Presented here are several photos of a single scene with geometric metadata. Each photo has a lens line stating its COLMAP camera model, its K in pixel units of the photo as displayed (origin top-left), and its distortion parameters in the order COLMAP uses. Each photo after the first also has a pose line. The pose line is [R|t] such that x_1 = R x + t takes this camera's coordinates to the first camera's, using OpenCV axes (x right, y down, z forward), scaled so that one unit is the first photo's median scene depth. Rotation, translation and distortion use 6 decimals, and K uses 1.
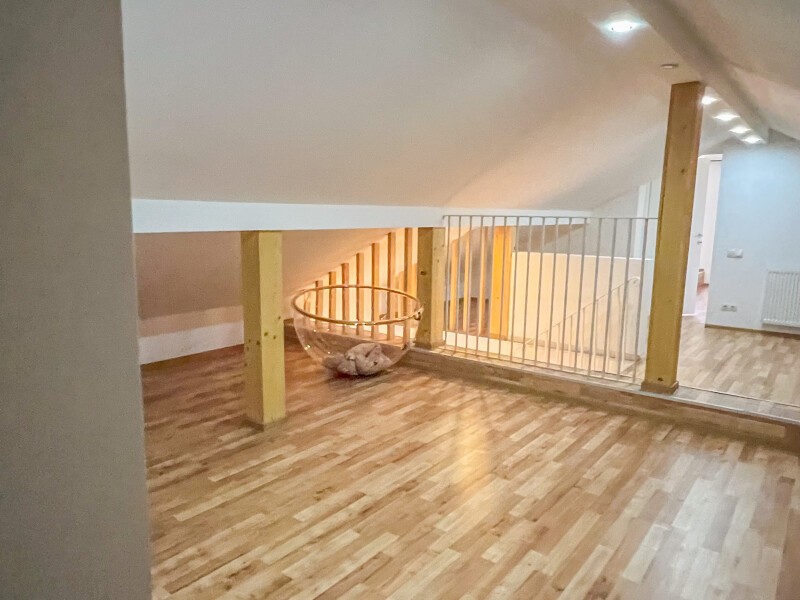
lens RADIAL K [[562.5, 0, 400.0], [0, 562.5, 300.0], [0, 0, 1]] dist [-0.002507, 0.000004]
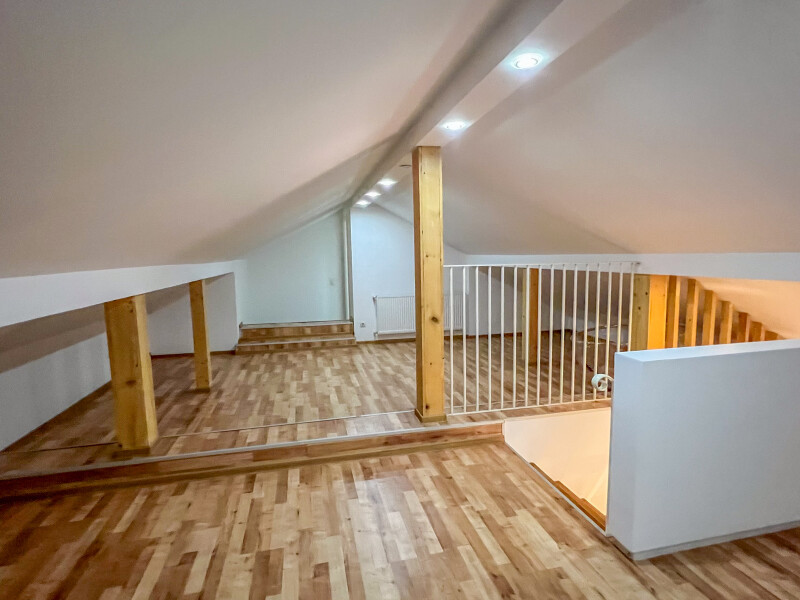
lens RADIAL K [[430.5, 0, 401.3], [0, 430.5, 302.6], [0, 0, 1]] dist [0.004744, 0.000150]
pose [[-0.630805, 0.084320, -0.771346, 1.675879], [-0.105836, 0.975438, 0.193183, -0.326597], [0.768690, 0.203496, -0.606387, 2.103282]]
